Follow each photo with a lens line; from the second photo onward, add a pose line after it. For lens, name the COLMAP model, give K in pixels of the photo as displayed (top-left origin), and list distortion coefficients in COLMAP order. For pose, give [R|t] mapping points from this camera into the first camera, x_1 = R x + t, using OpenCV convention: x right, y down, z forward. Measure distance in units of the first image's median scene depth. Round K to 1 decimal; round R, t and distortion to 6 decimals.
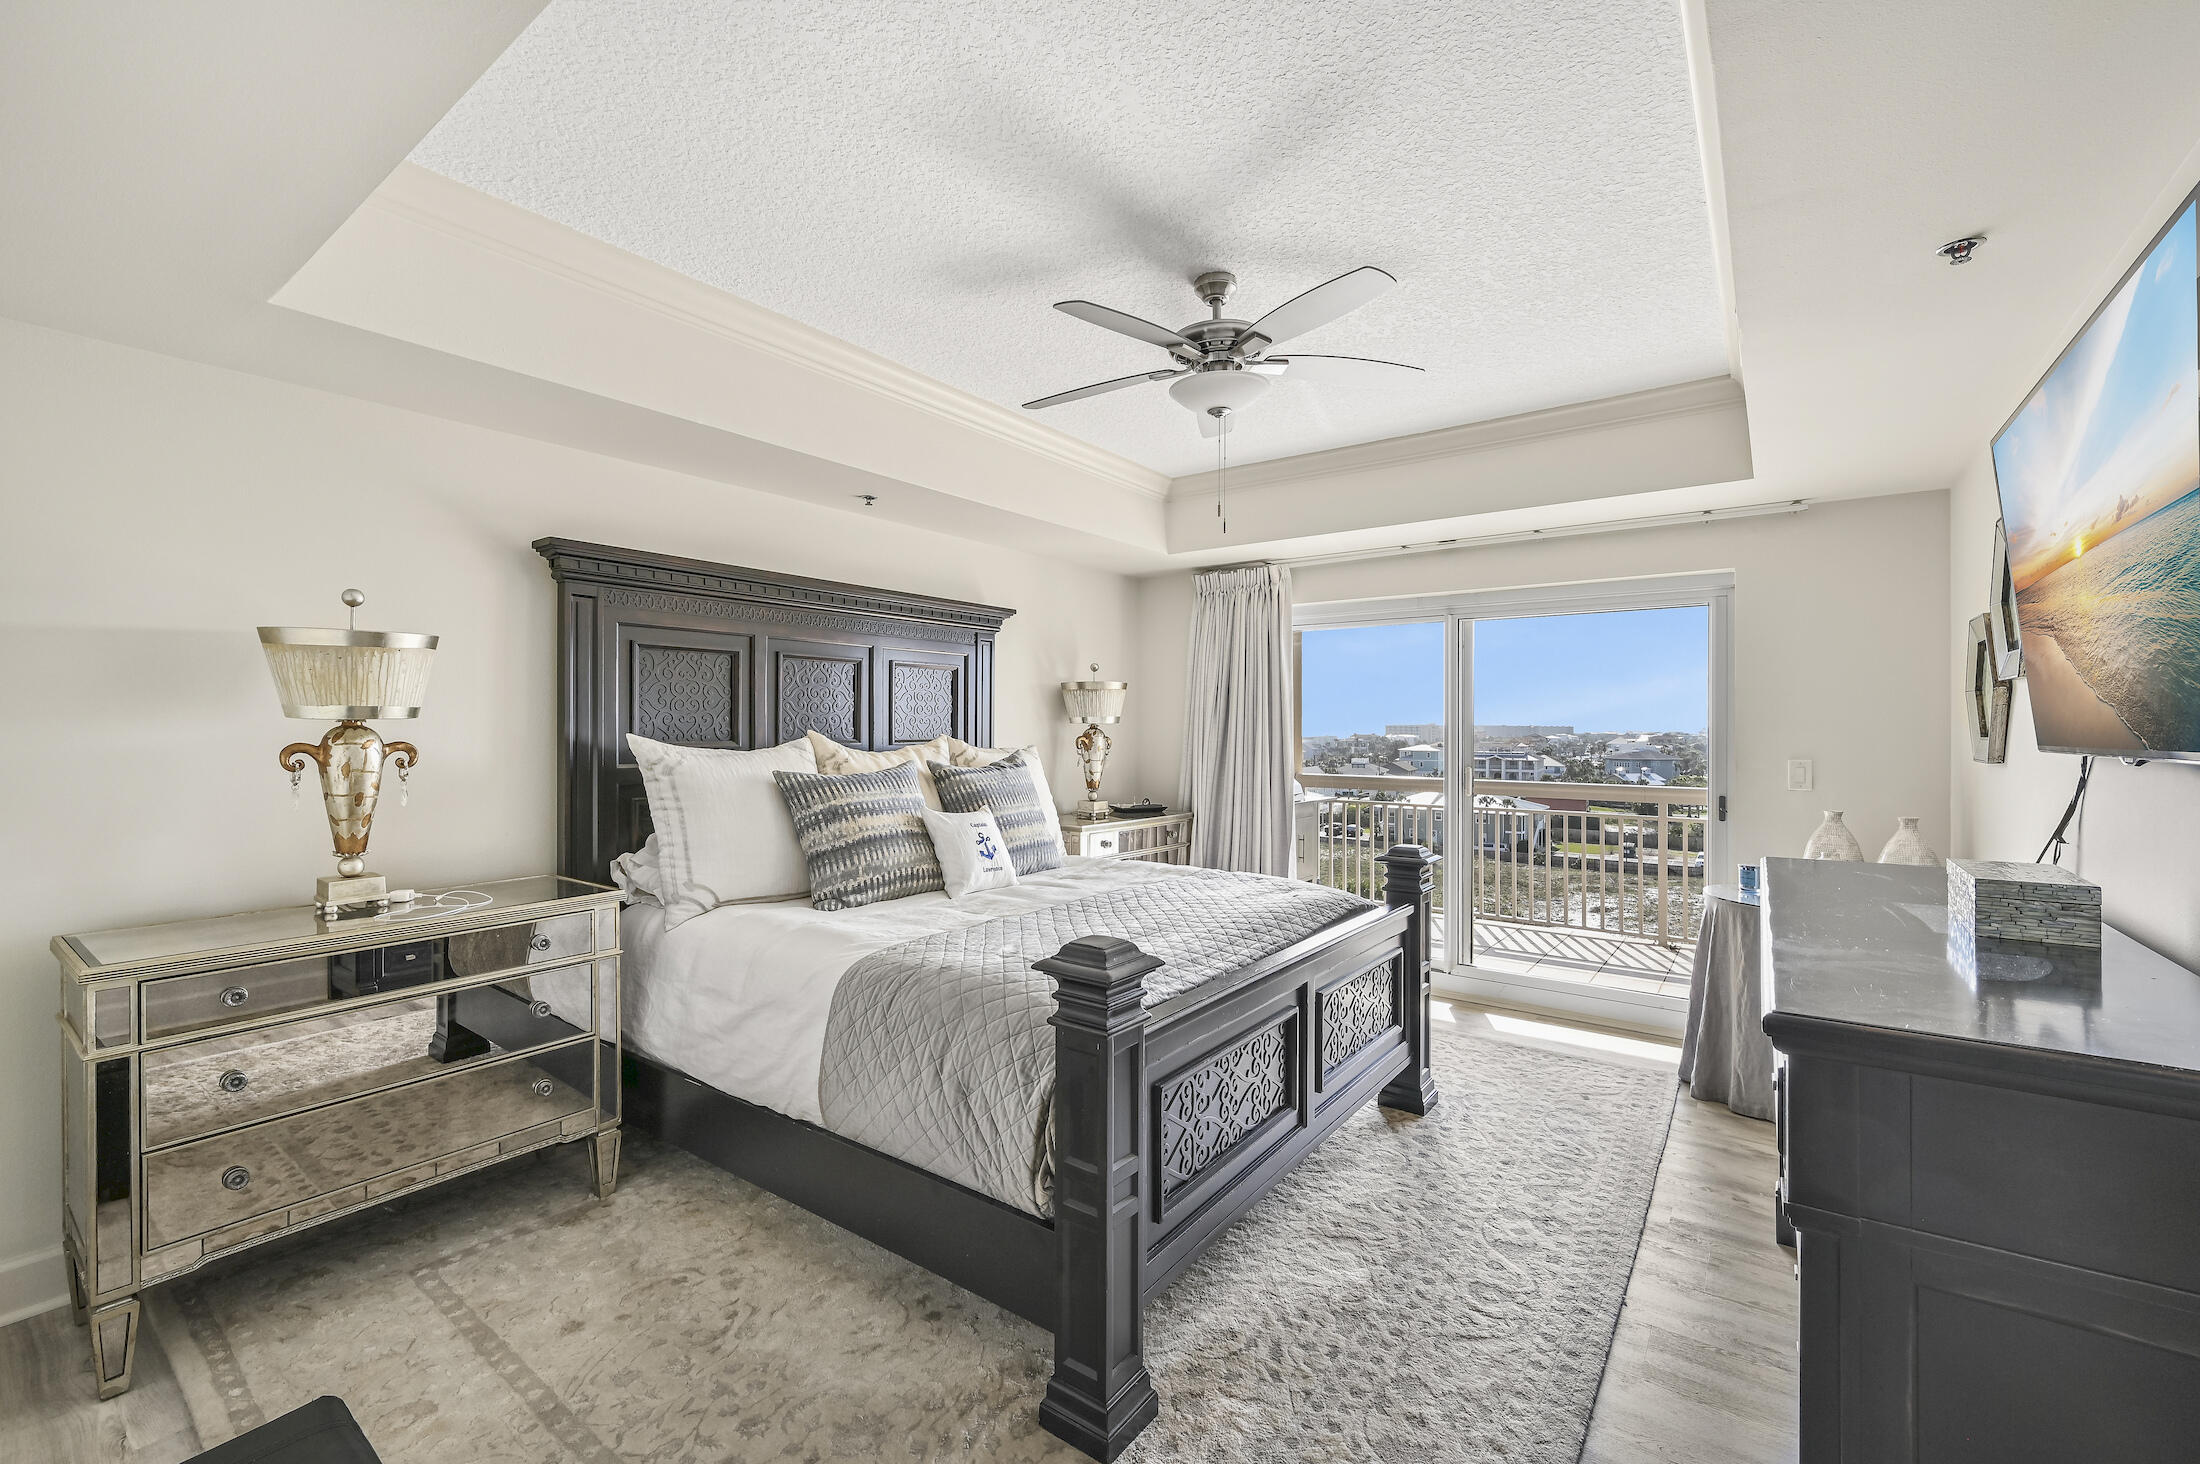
lens RADIAL K [[909.7, 0, 1100.0], [0, 909.7, 732.0], [0, 0, 1]] dist [-0.000531, -0.000058]
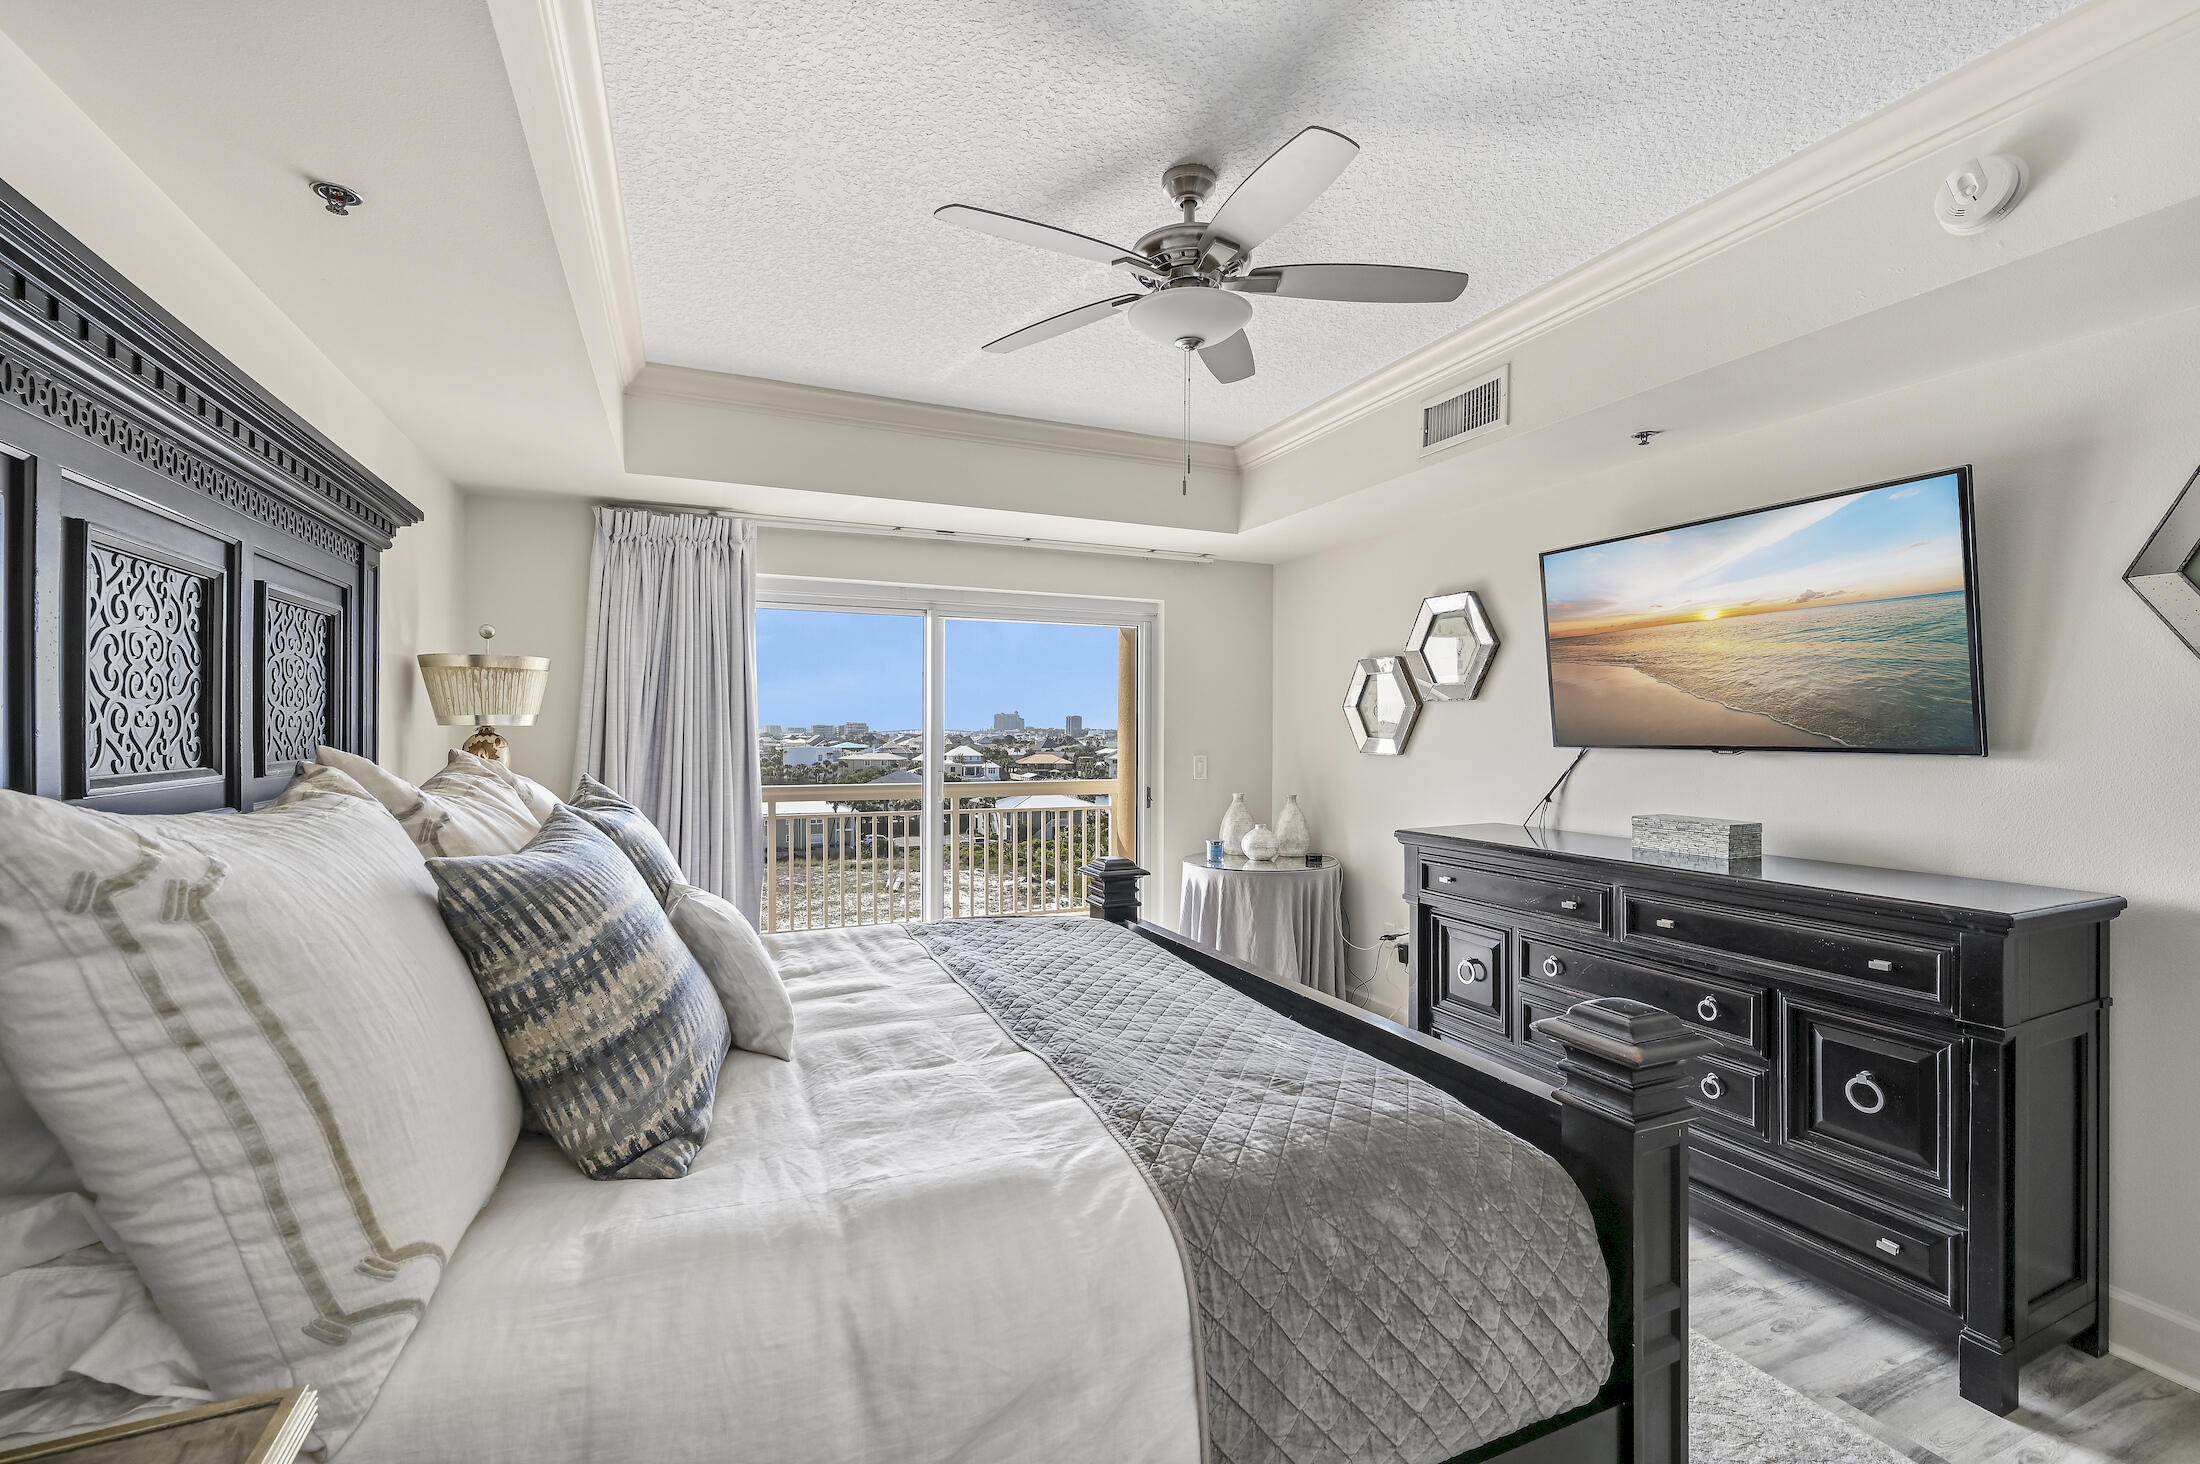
lens RADIAL K [[922.4, 0, 1097.1], [0, 922.4, 727.4], [0, 0, 1]] dist [0.001238, 0.000063]
pose [[0.499966, -0.000535, 0.866045, -0.373924], [0.003545, 0.999993, -0.001429, -0.006217], [-0.866038, 0.003785, 0.499964, 0.398304]]
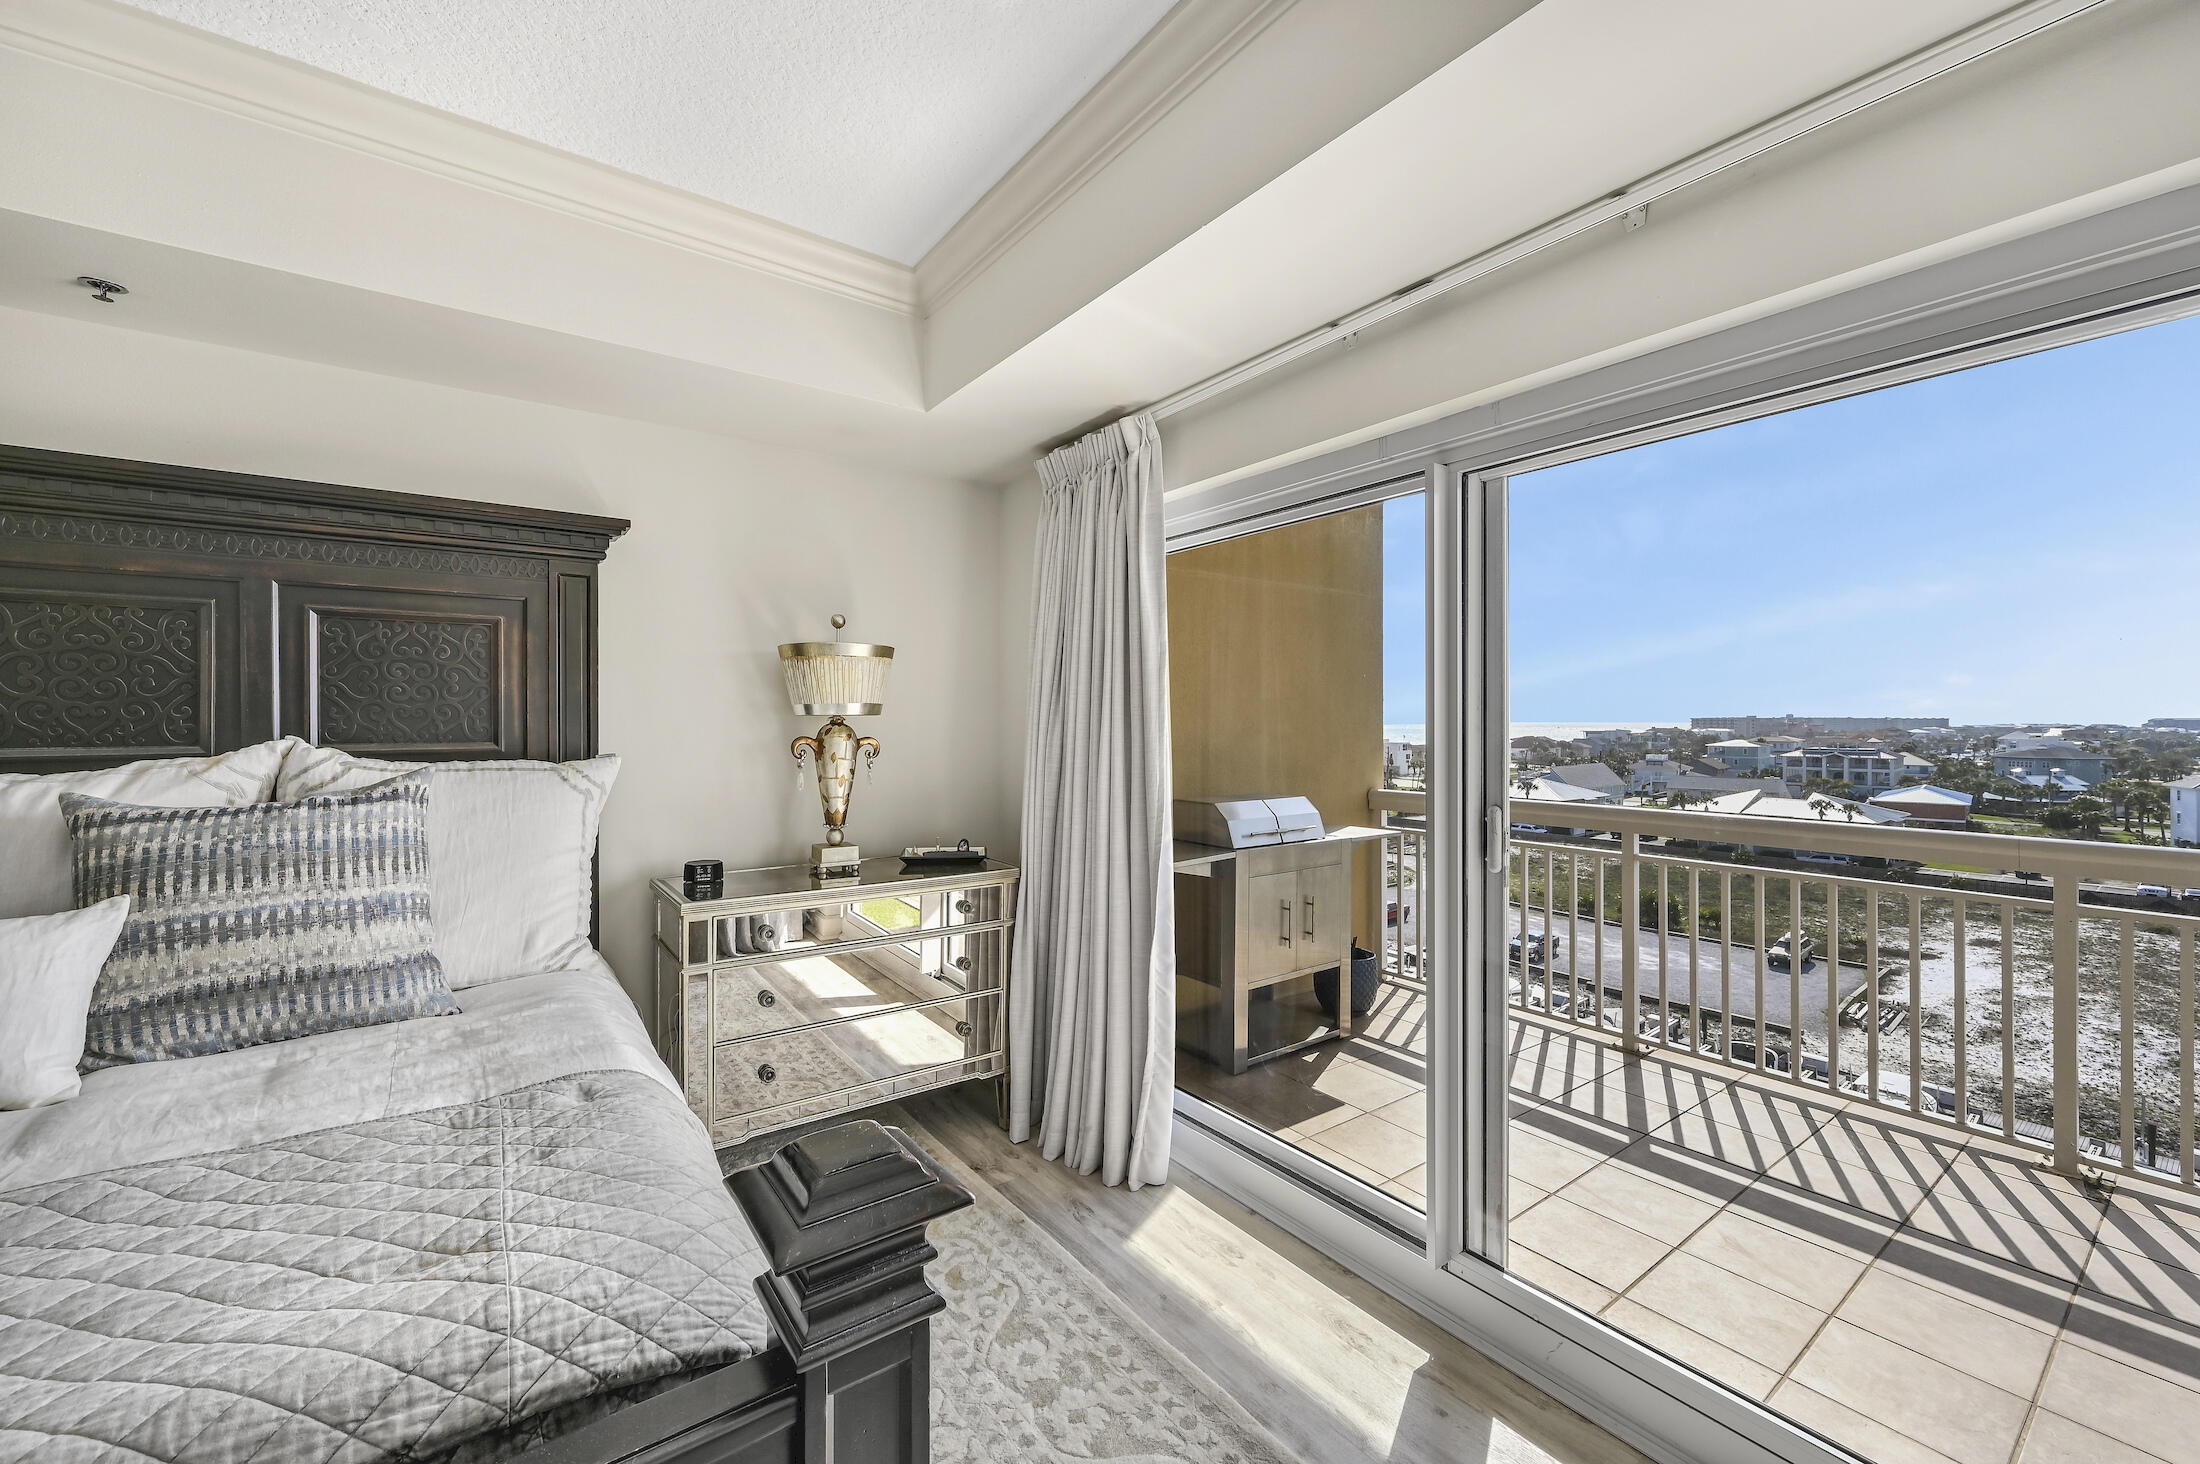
lens RADIAL K [[867.5, 0, 1102.8], [0, 867.5, 725.5], [0, 0, 1]] dist [0.000531, 0.000332]
pose [[0.957512, -0.003176, -0.288377, 0.288901], [0.002720, 0.999994, -0.001980, -0.001257], [0.288382, 0.001111, 0.957515, 0.450716]]
